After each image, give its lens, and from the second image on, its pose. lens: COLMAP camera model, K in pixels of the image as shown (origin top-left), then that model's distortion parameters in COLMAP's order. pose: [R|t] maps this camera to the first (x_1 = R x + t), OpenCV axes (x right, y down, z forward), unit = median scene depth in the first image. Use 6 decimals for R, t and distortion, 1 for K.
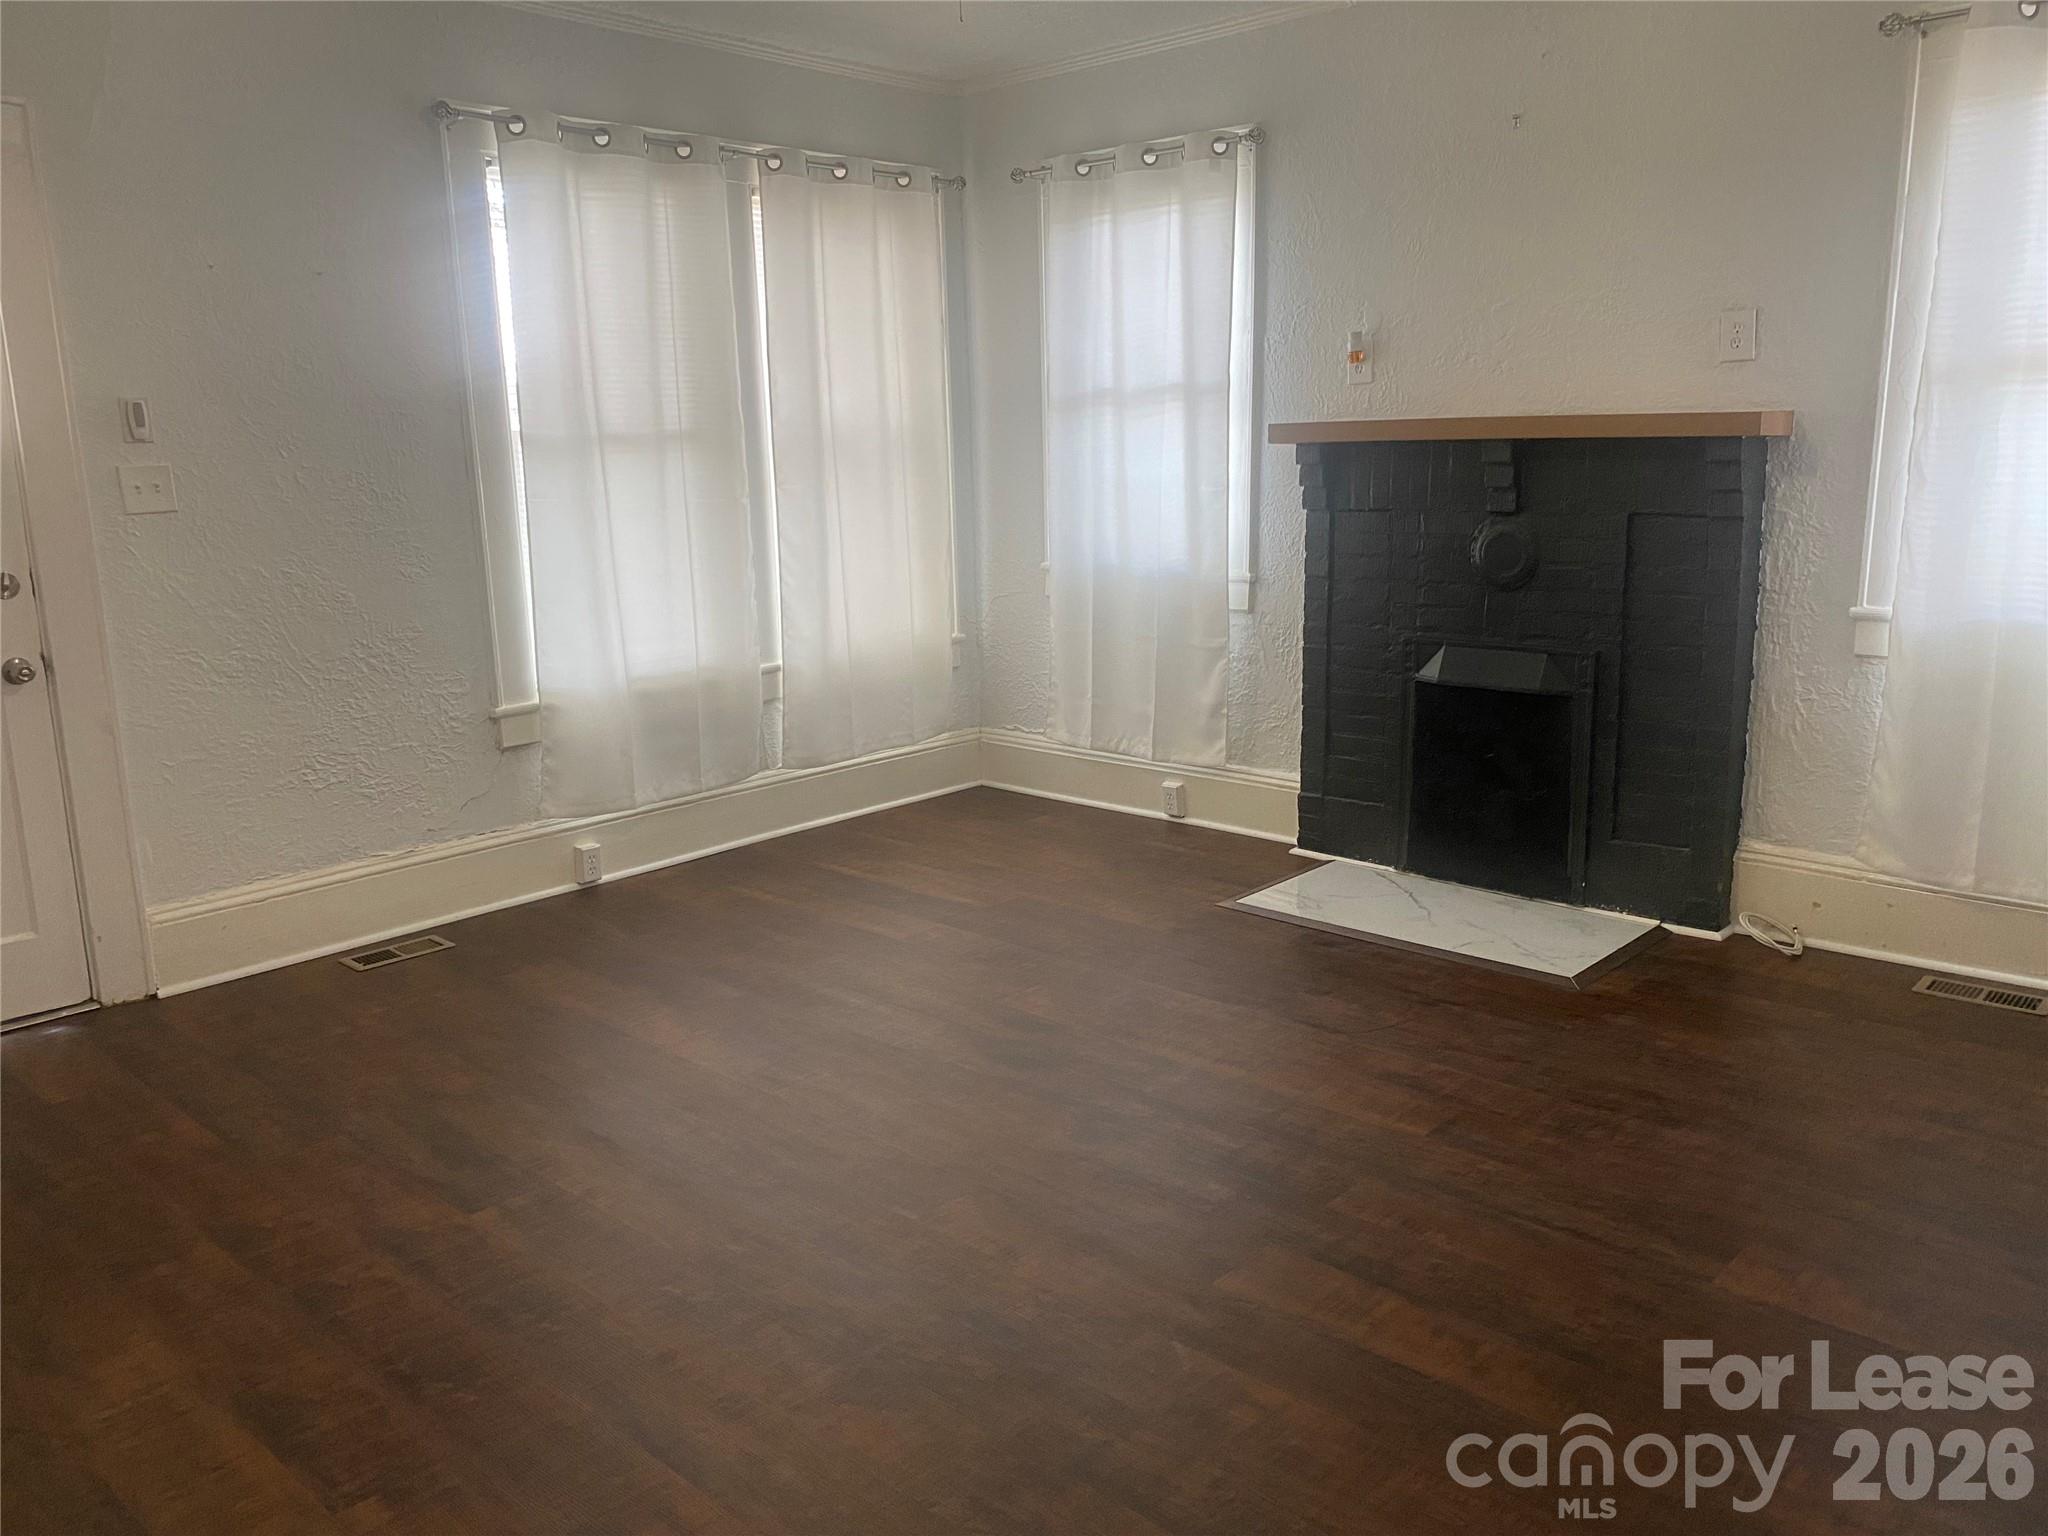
lens RADIAL K [[1563.9, 0, 1035.4], [0, 1563.9, 764.4], [0, 0, 1]] dist [0.047683, -0.048253]
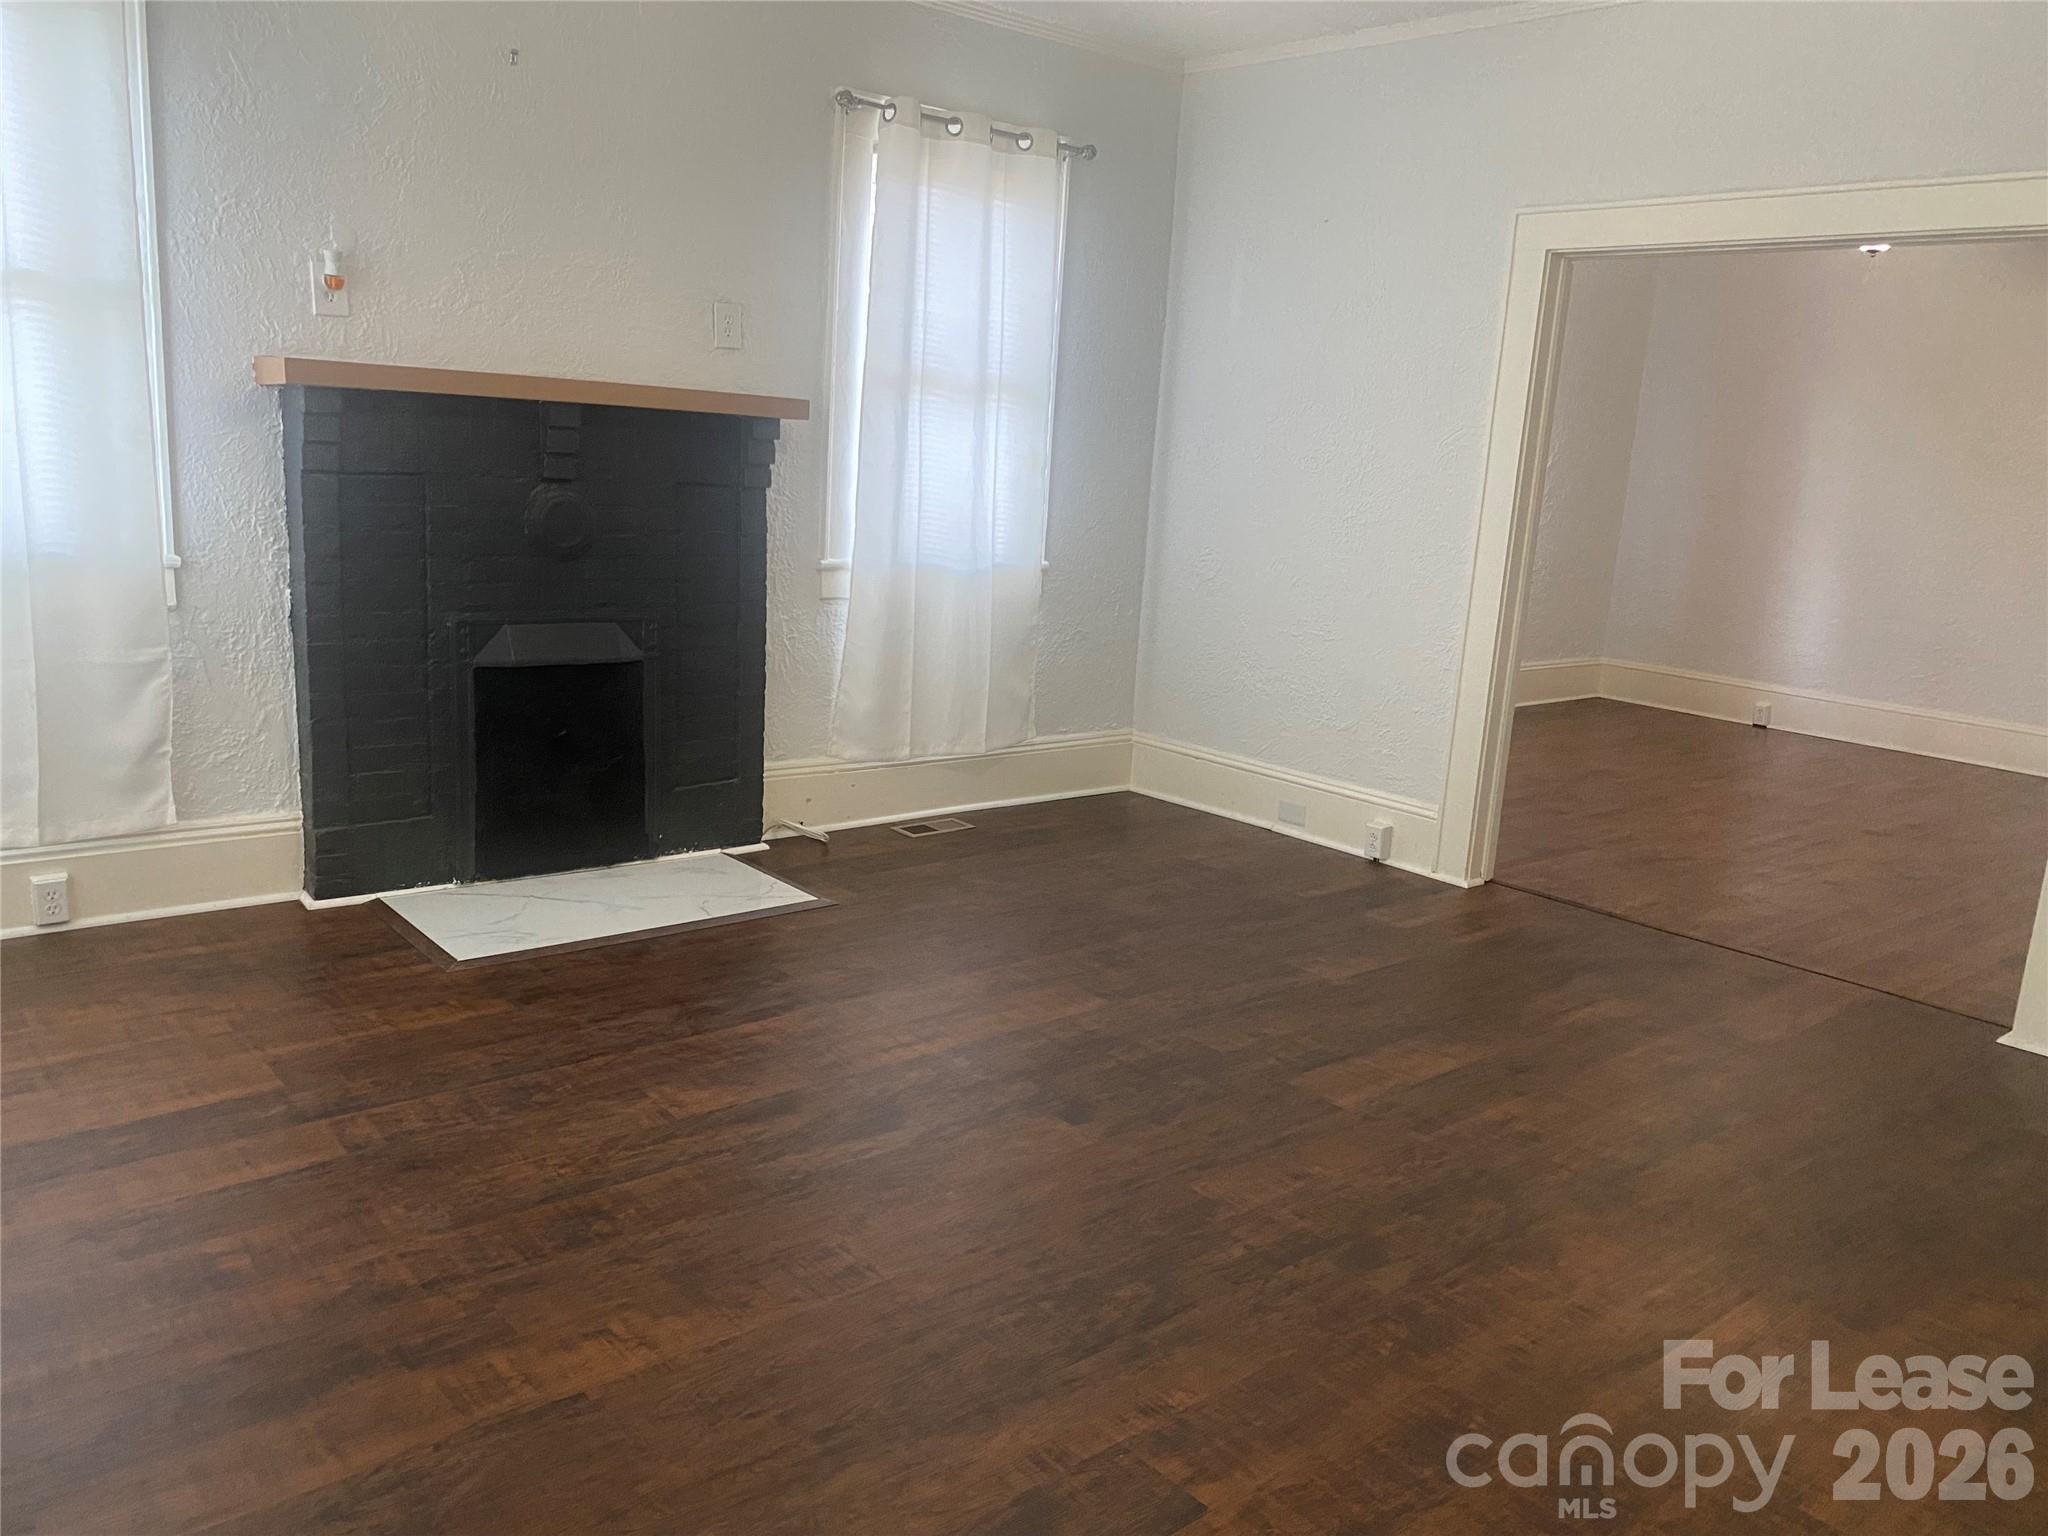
lens RADIAL K [[1563.9, 0, 1038.3], [0, 1563.9, 763.5], [0, 0, 1]] dist [0.047683, -0.048253]
pose [[0.108011, -0.175452, 0.978545, -0.640070], [0.139009, 0.977299, 0.159885, -0.103579], [-0.984383, 0.118757, 0.129948, 0.606823]]
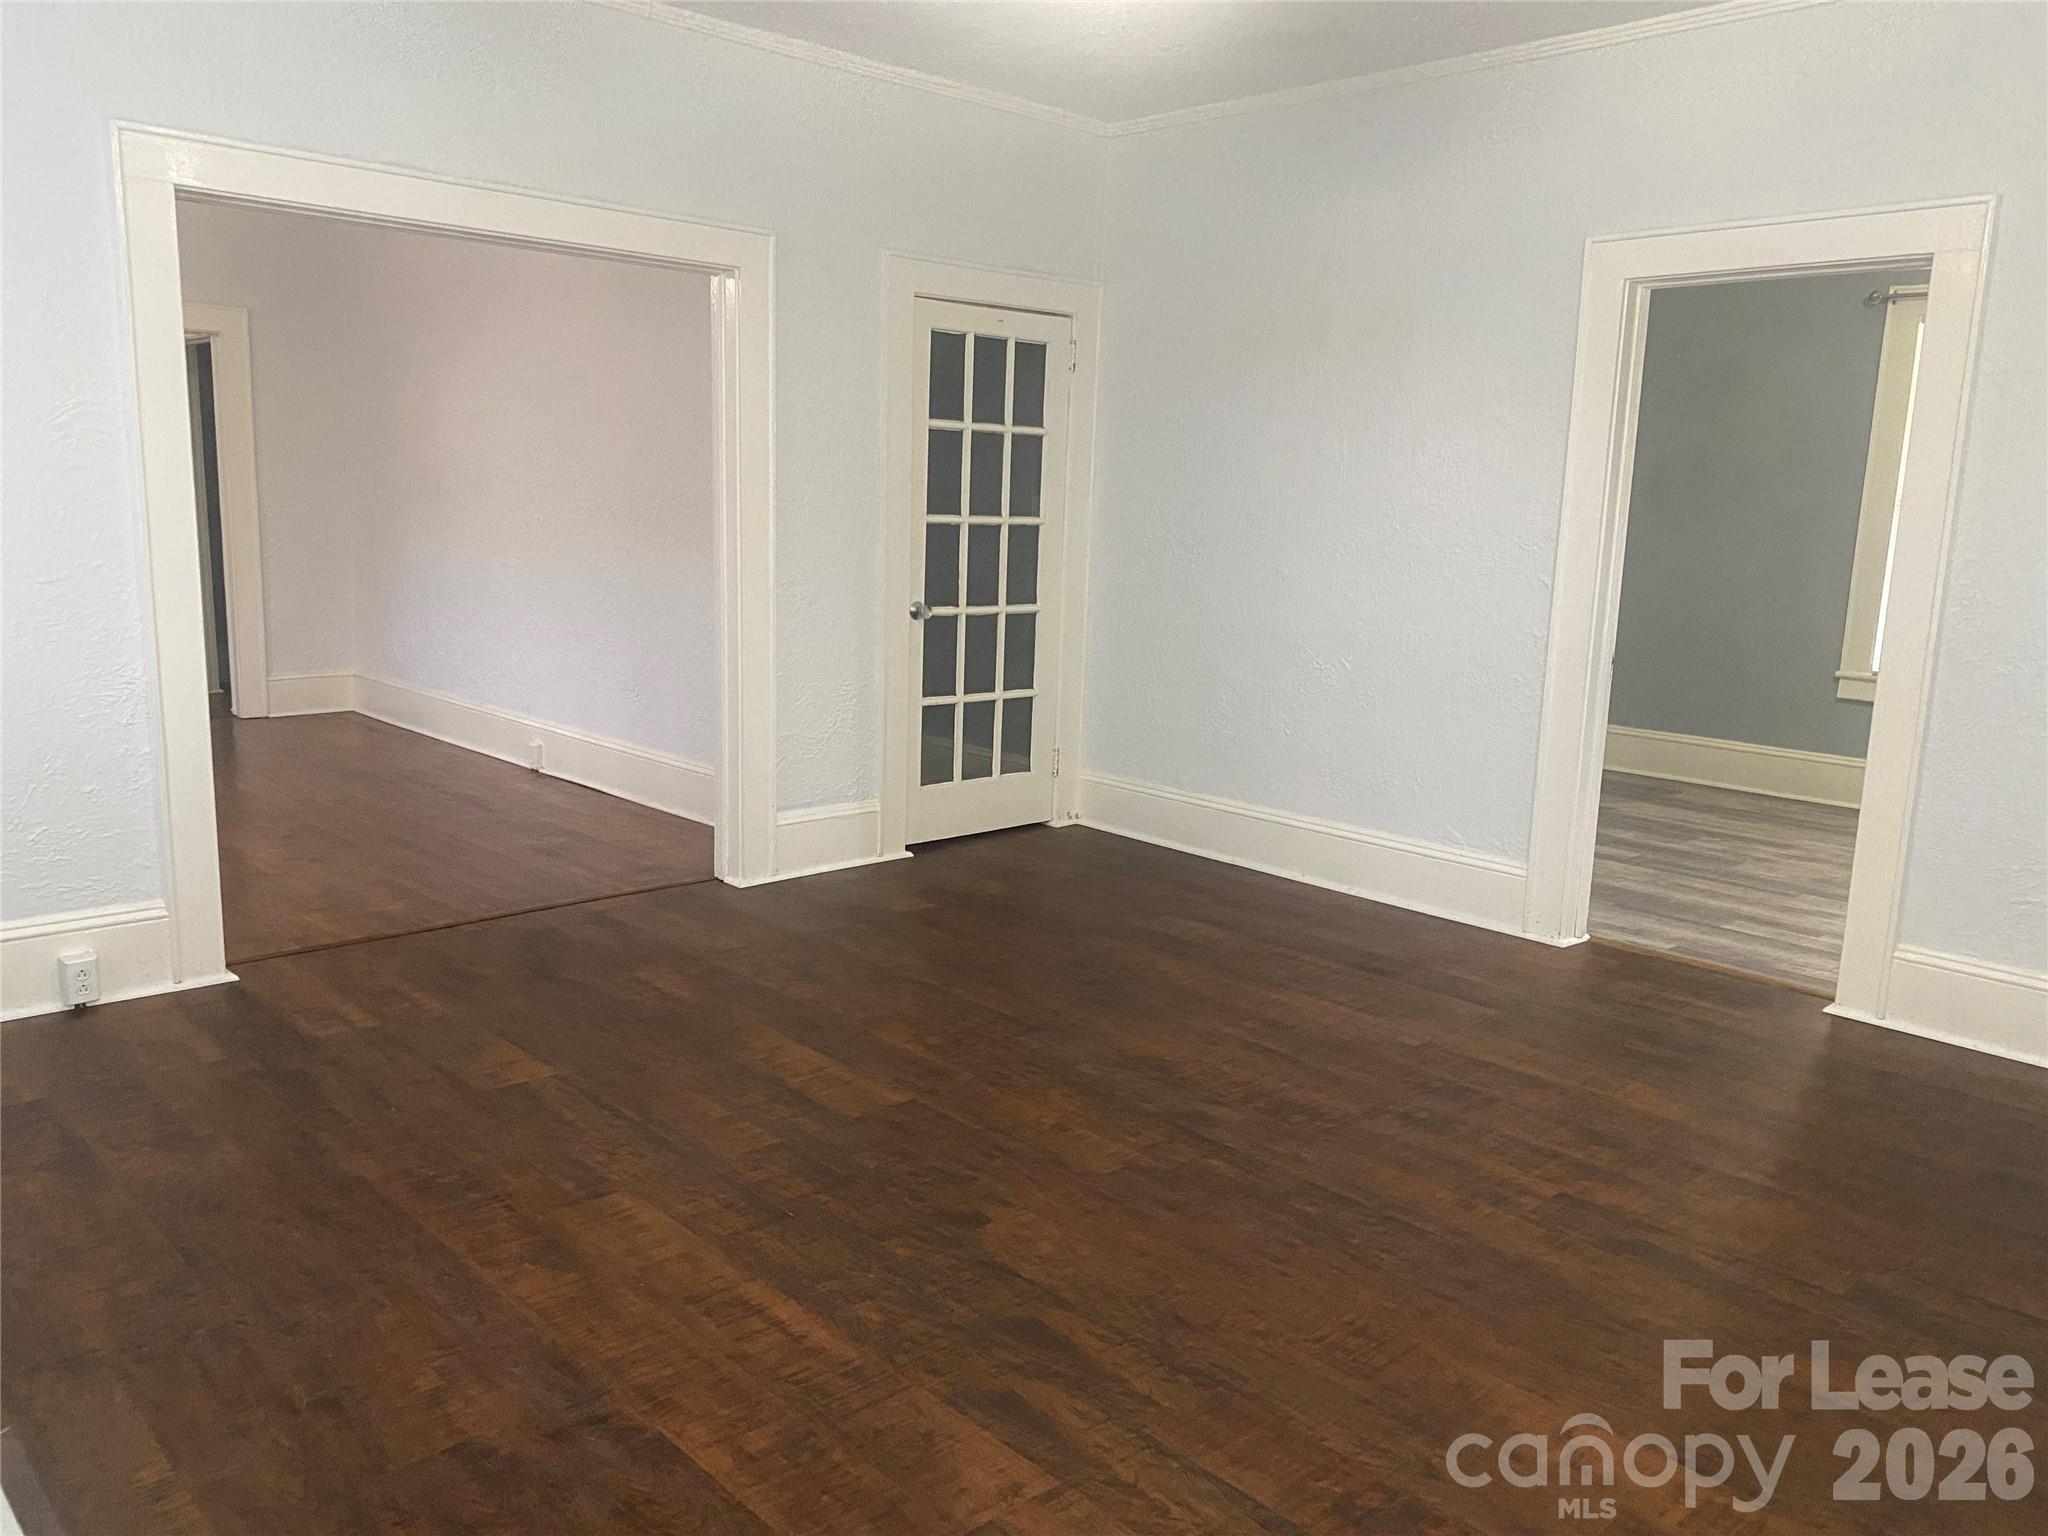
lens RADIAL K [[1563.9, 0, 1026.1], [0, 1563.9, 772.5], [0, 0, 1]] dist [0.047683, -0.048253]
pose [[-0.997992, -0.023096, 0.058981, -0.033270], [0.000642, 0.927419, 0.374024, -0.245361], [-0.063338, 0.373310, -0.925542, 1.228193]]
